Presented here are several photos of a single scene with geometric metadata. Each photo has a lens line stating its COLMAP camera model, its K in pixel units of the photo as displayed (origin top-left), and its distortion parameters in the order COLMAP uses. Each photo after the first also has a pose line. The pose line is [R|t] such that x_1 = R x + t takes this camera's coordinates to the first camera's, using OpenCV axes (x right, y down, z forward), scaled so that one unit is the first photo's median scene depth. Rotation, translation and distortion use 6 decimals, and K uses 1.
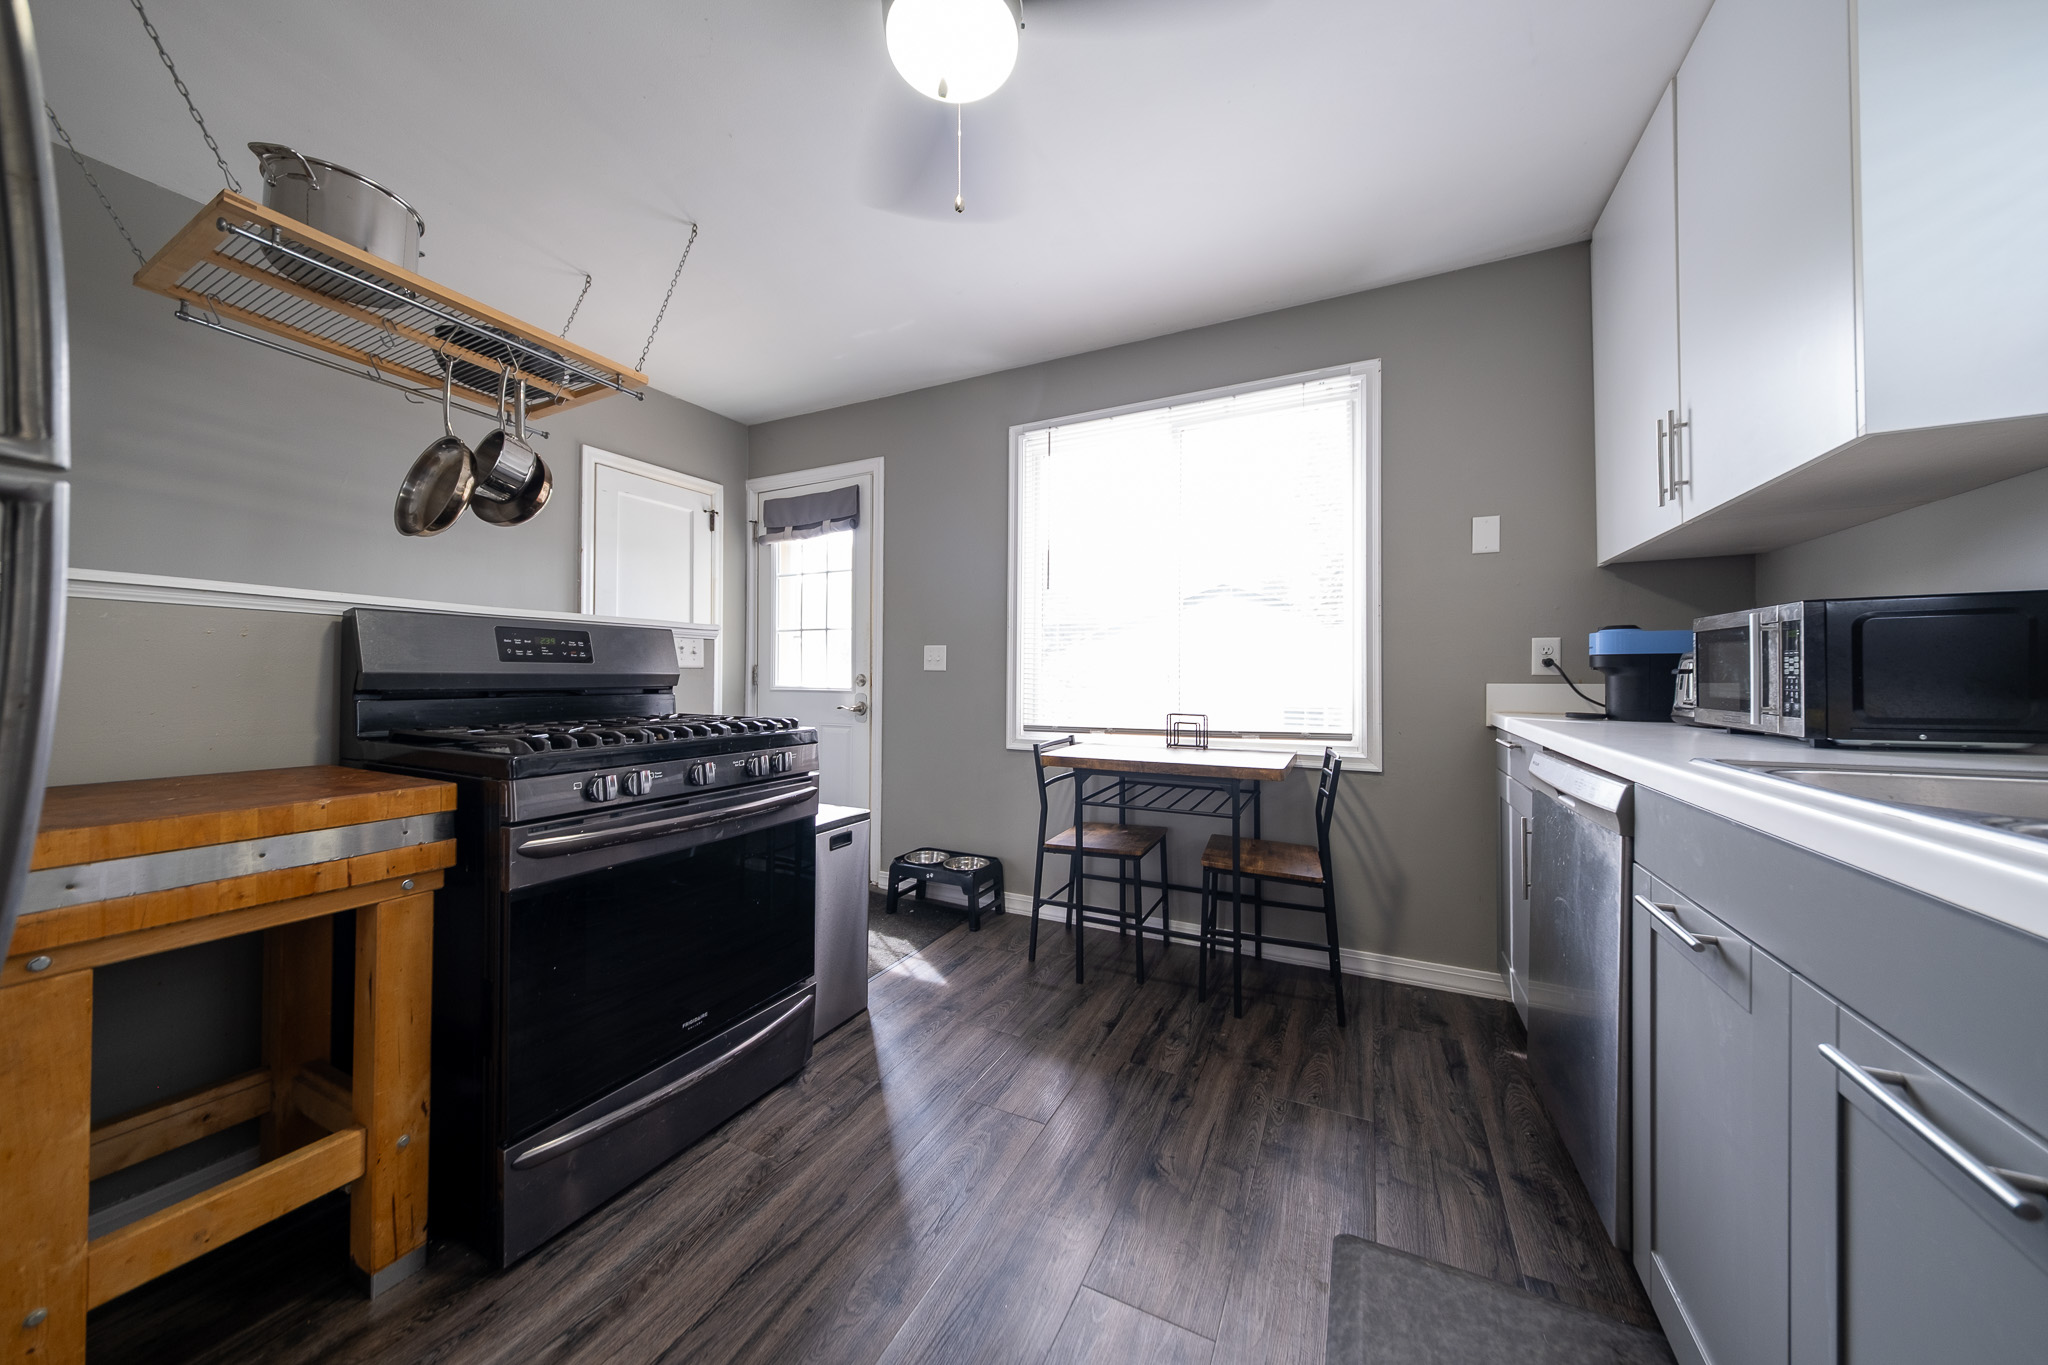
lens RADIAL K [[690.3, 0, 1014.2], [0, 690.3, 667.0], [0, 0, 1]] dist [0.009346, -0.000038]
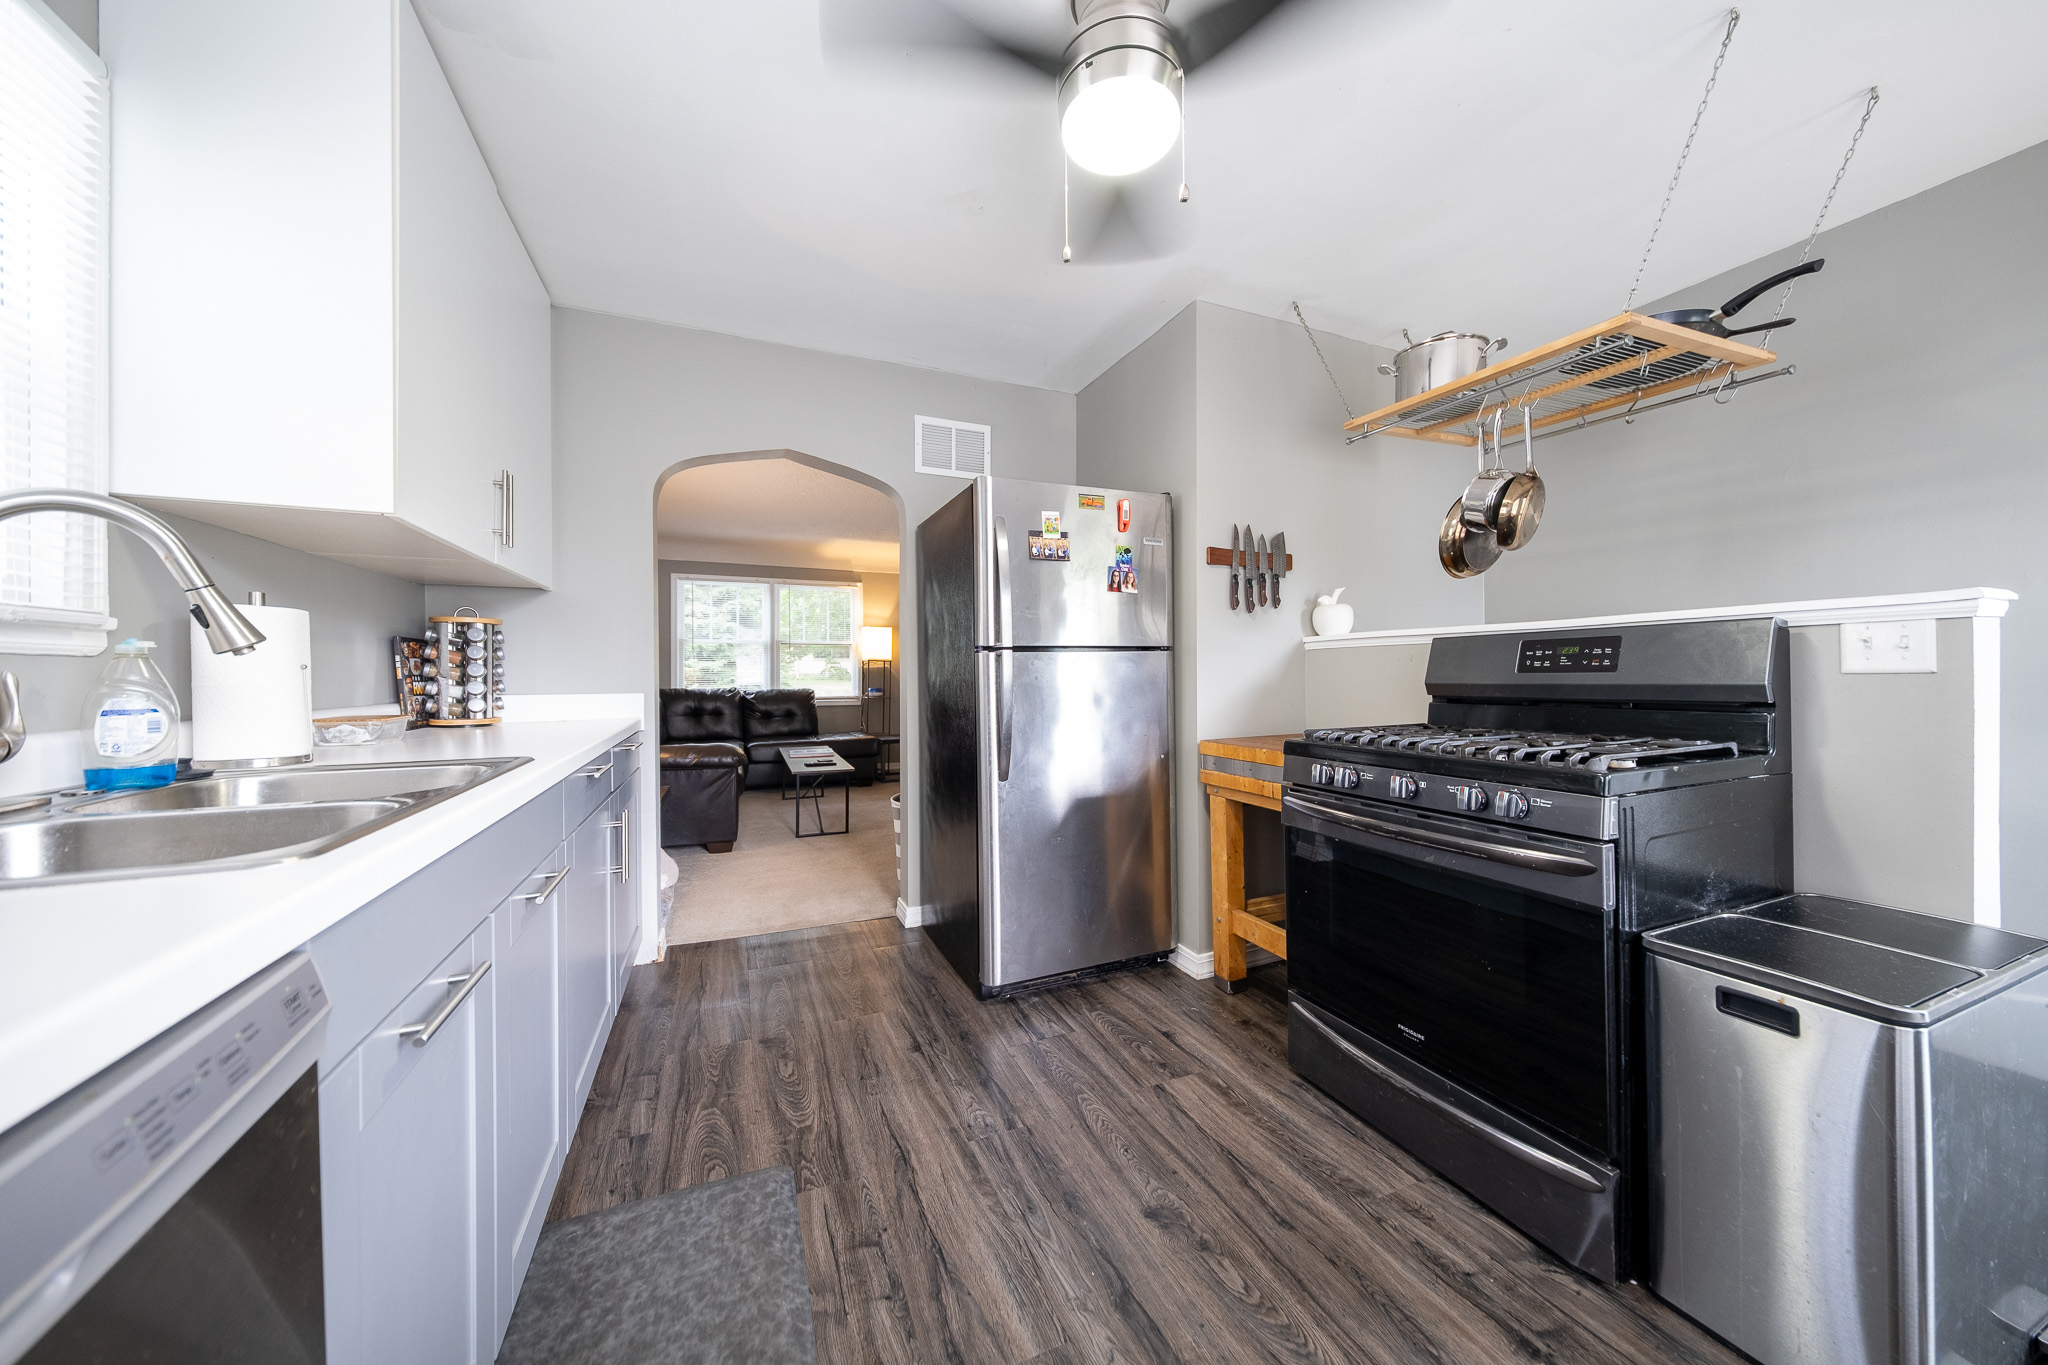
lens RADIAL K [[690.3, 0, 1021.8], [0, 690.3, 675.4], [0, 0, 1]] dist [0.009346, -0.000038]
pose [[-0.635480, -0.000053, -0.772117, 0.596800], [0.015442, 0.999799, -0.012778, -0.001884], [0.771963, -0.020043, -0.635352, 1.078621]]
